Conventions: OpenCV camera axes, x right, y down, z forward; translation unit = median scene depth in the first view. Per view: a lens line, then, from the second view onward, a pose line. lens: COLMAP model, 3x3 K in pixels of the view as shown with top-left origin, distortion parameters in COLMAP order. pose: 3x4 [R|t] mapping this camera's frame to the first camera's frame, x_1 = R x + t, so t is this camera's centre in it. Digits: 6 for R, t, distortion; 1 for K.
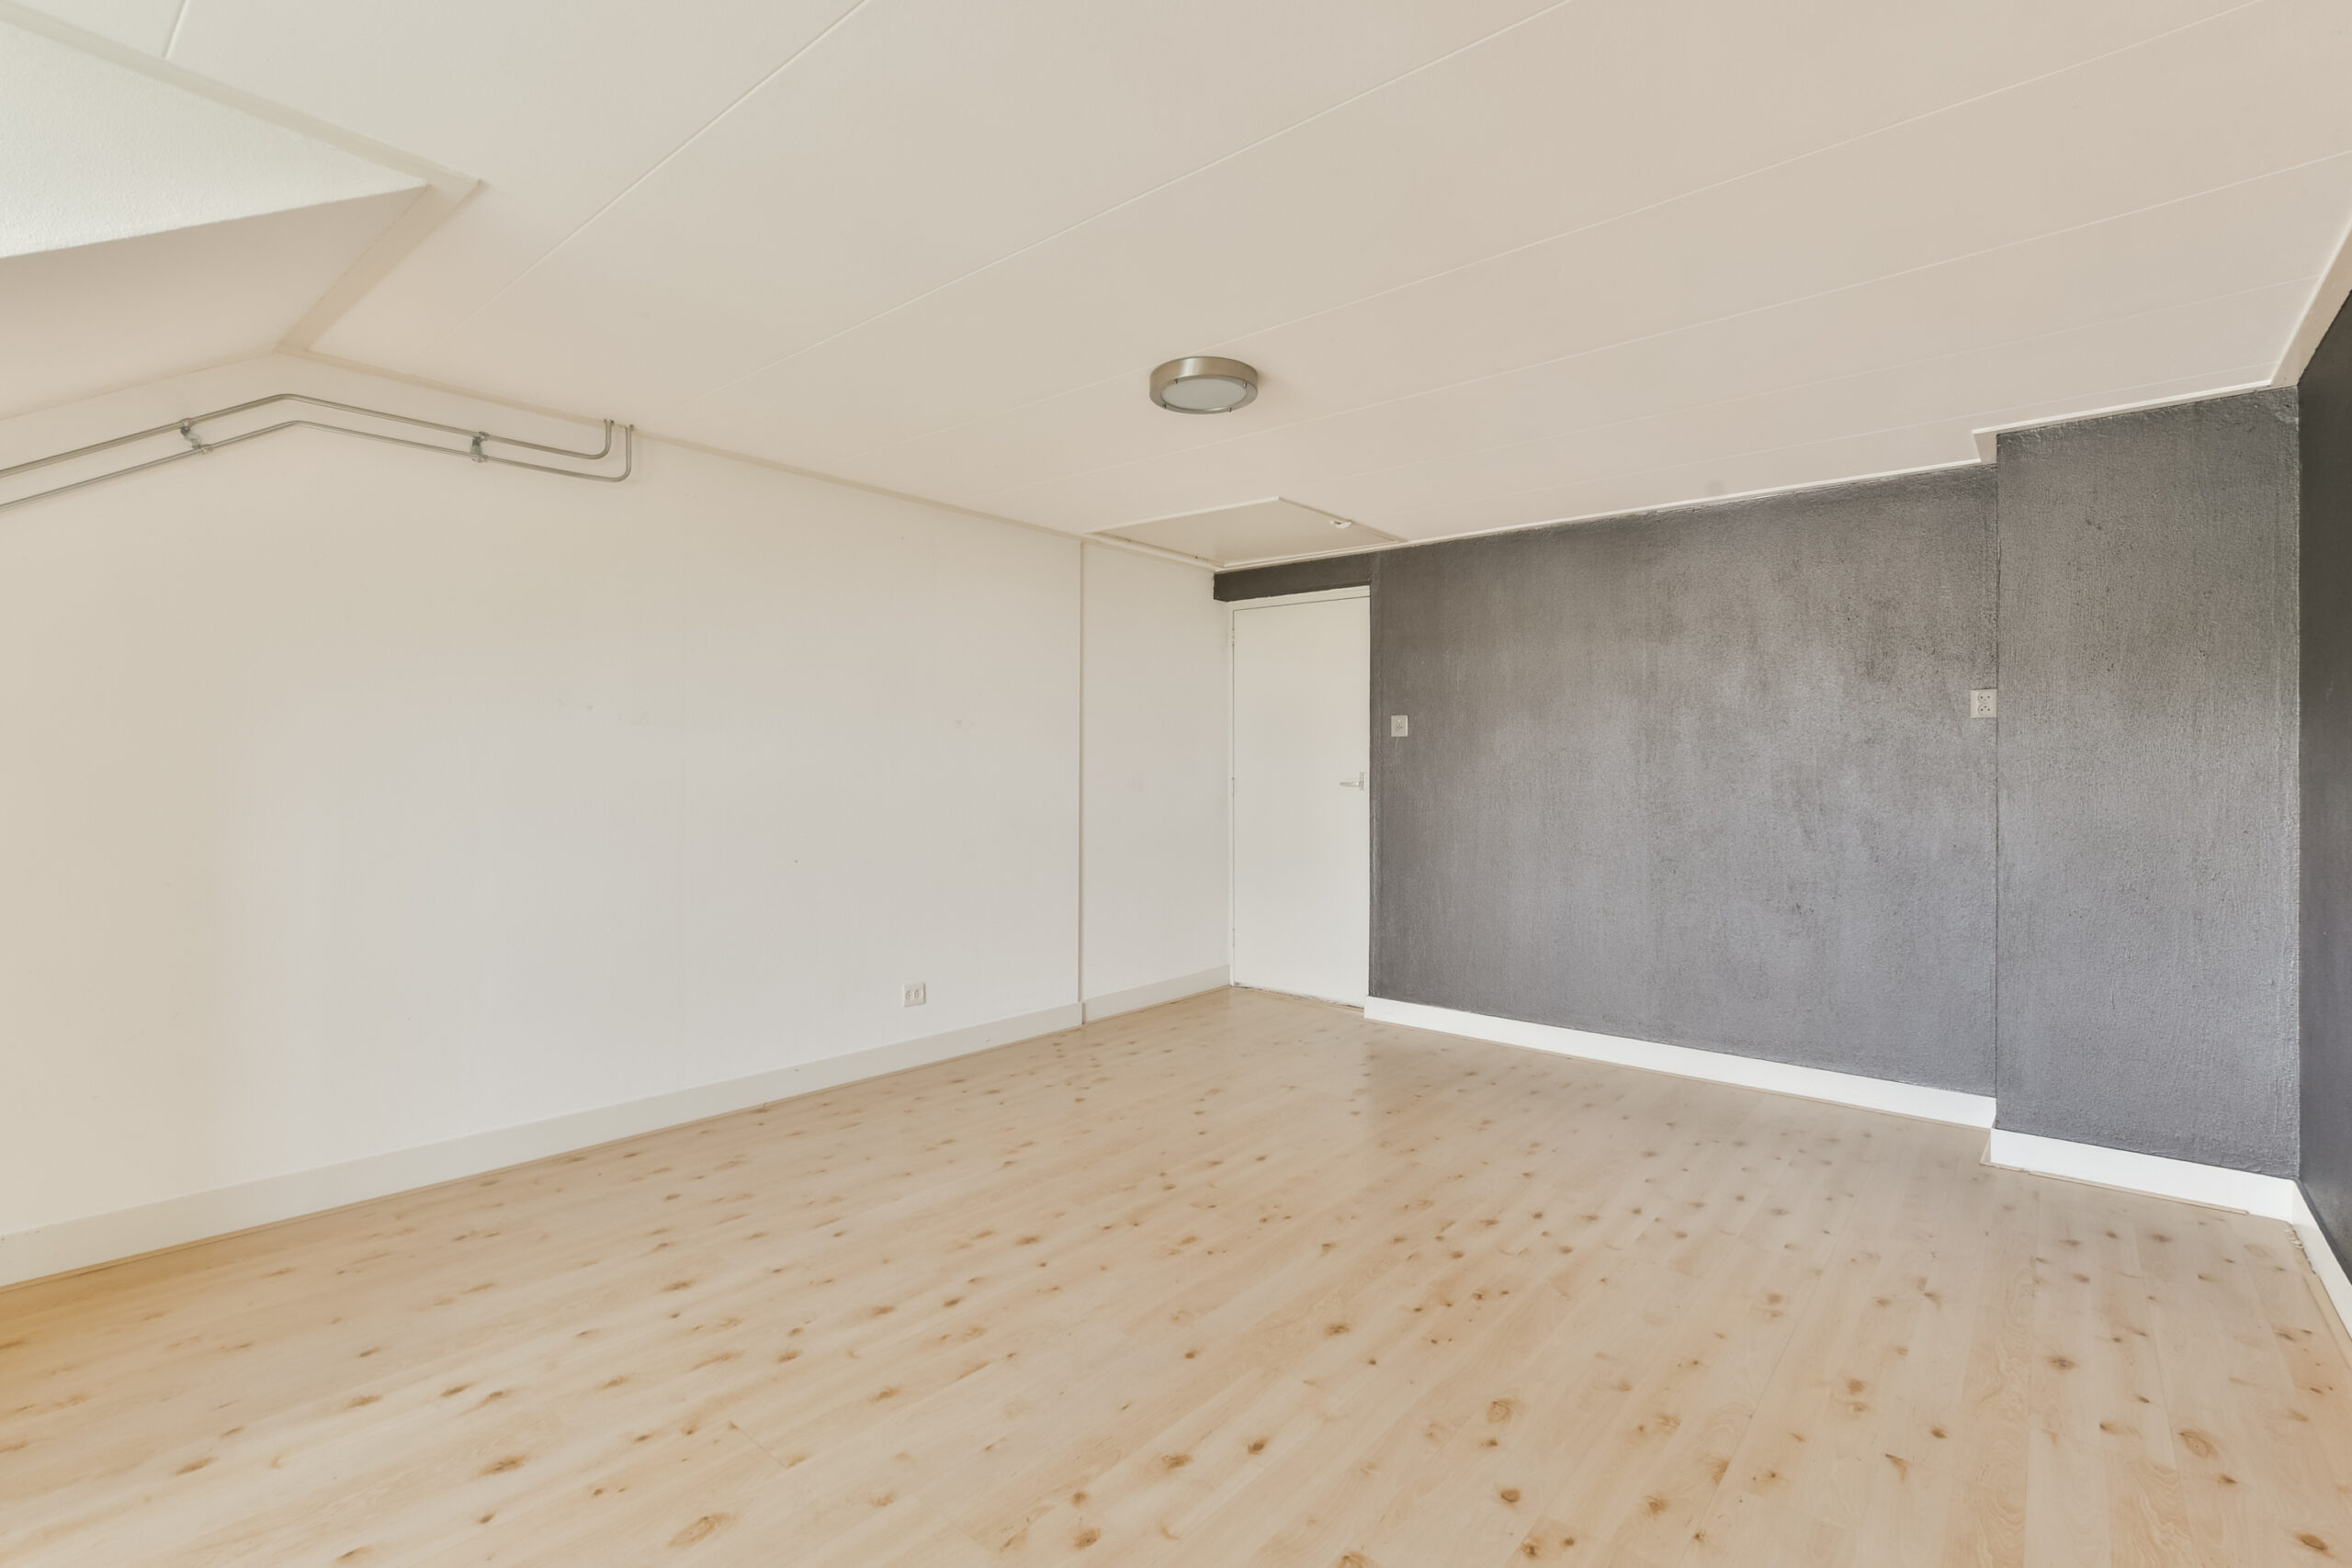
lens RADIAL K [[1048.4, 0, 1172.3], [0, 1048.4, 774.7], [0, 0, 1]] dist [-0.005216, -0.000709]
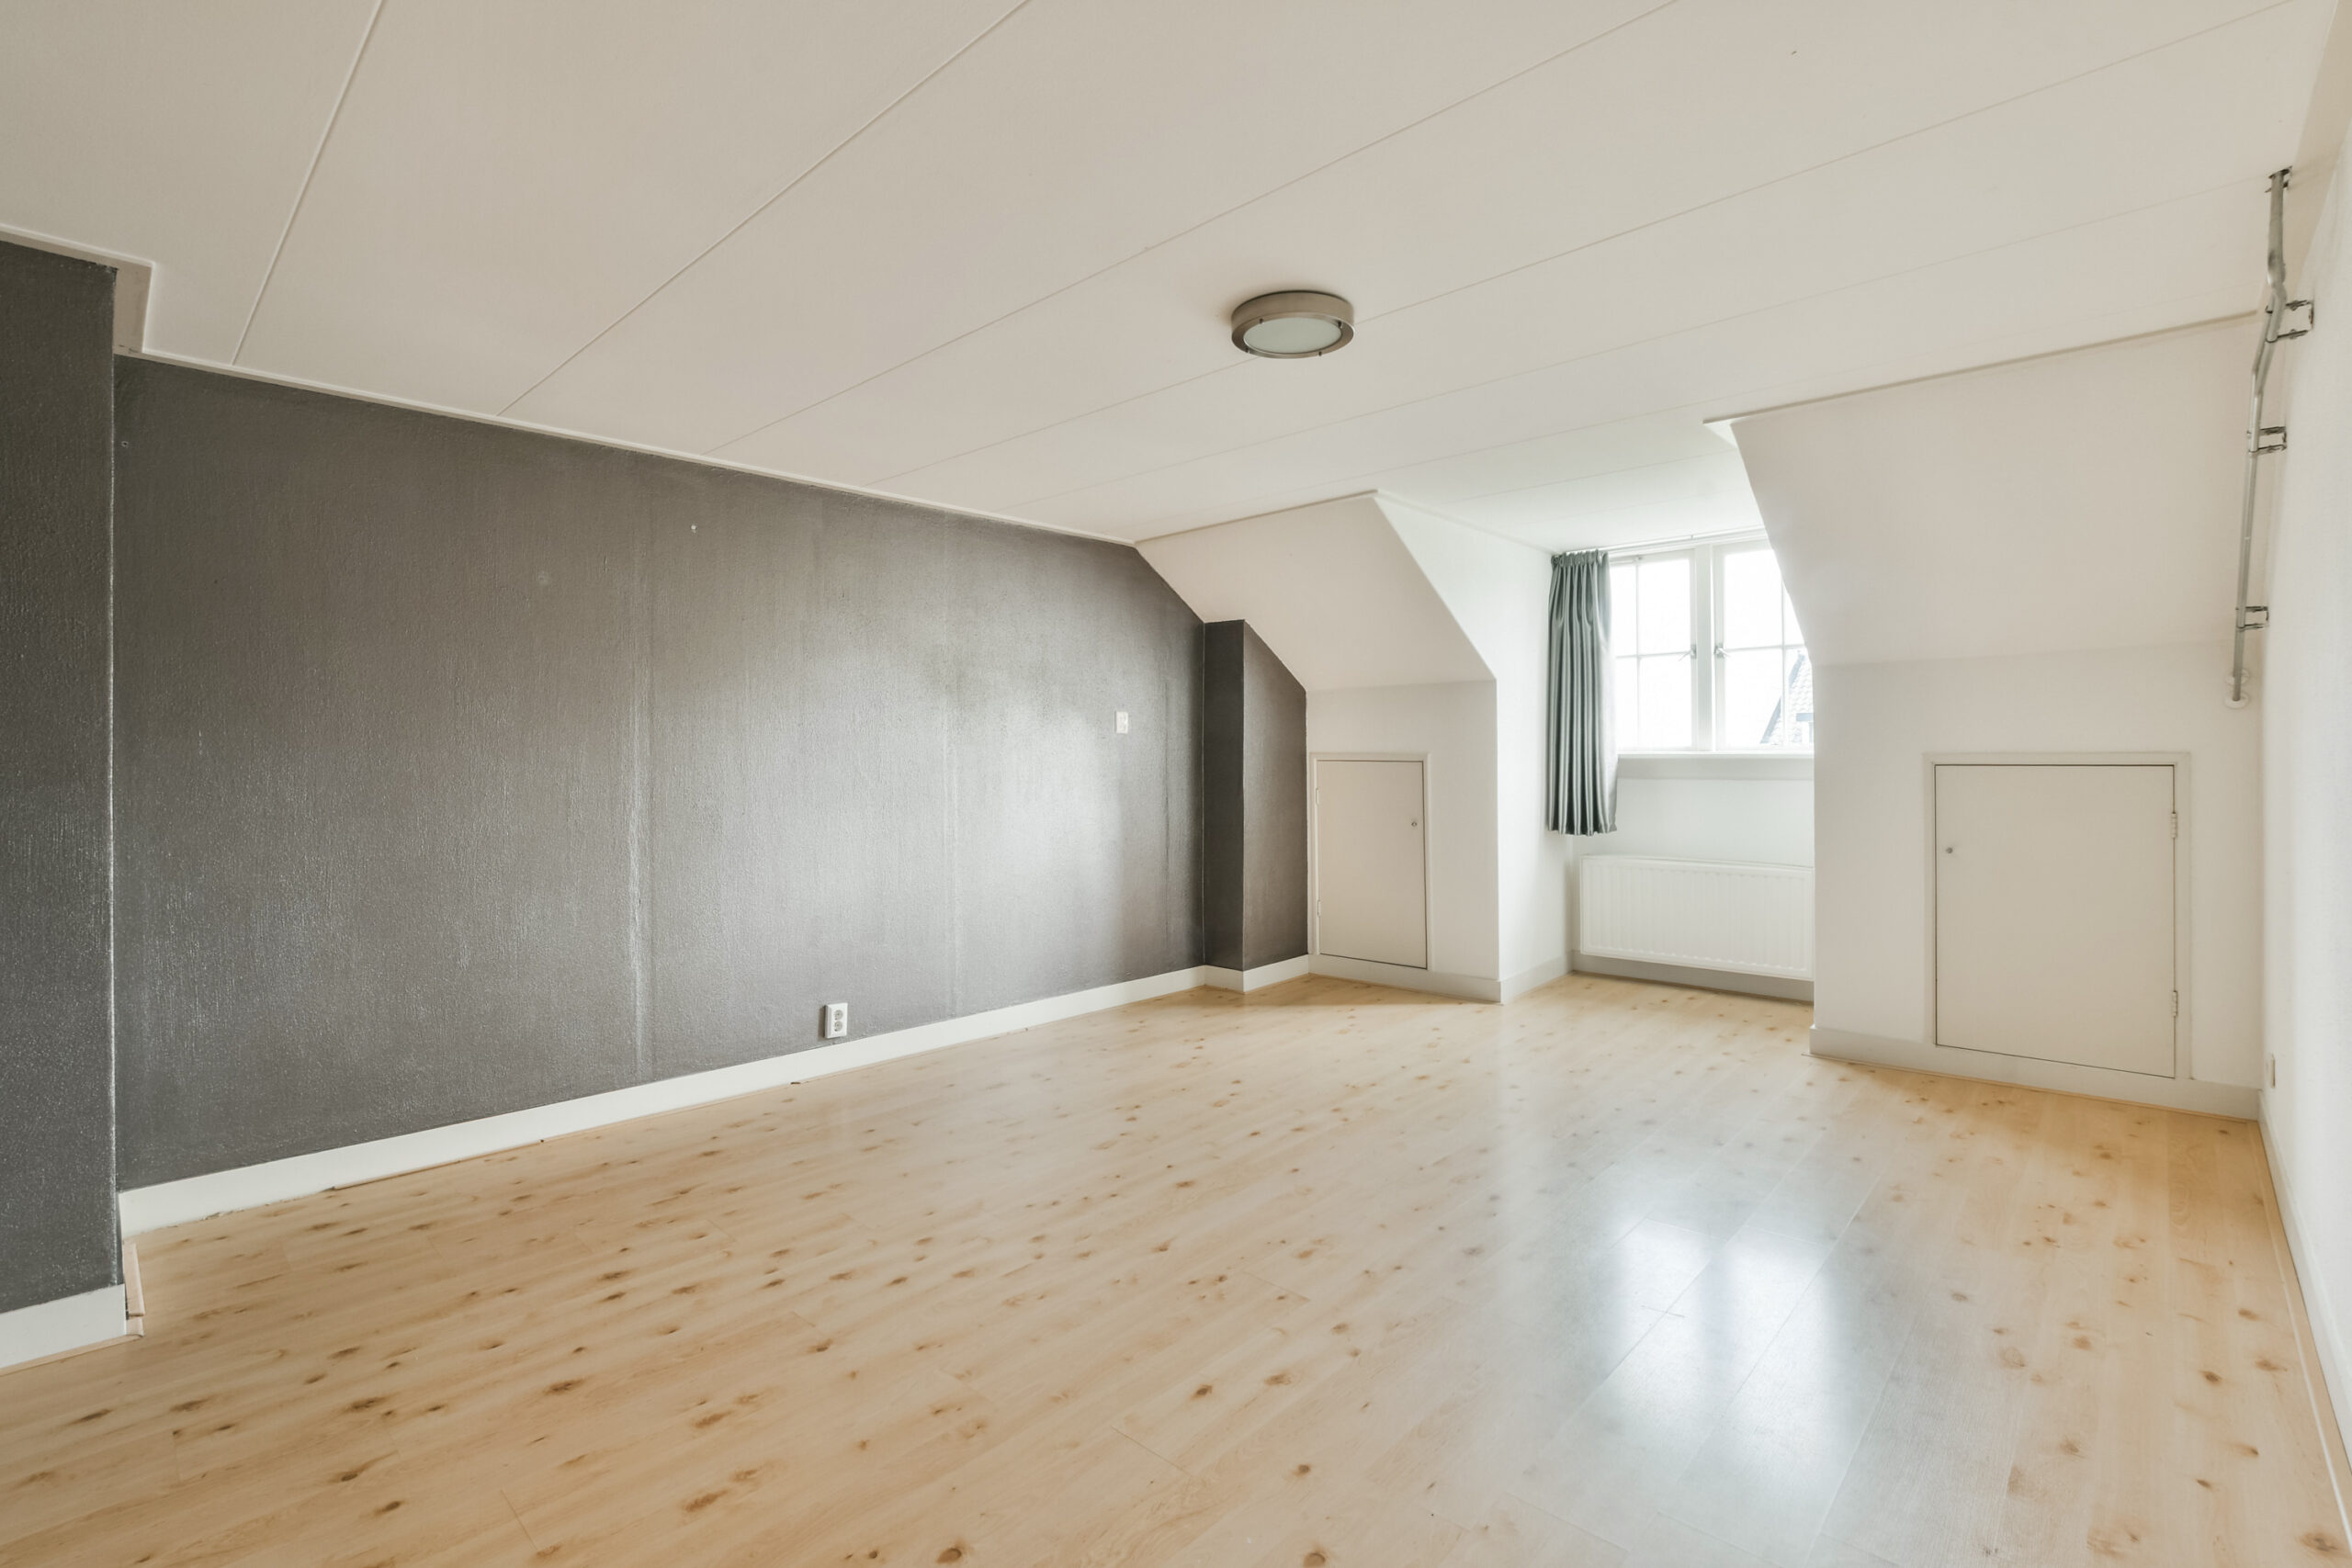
lens RADIAL K [[1048.4, 0, 1181.5], [0, 1048.4, 781.7], [0, 0, 1]] dist [-0.005216, -0.000709]
pose [[-0.998708, -0.004932, 0.050574, 0.082600], [-0.003716, 0.999702, 0.024112, -0.006790], [-0.050678, 0.023893, -0.998429, 1.942864]]
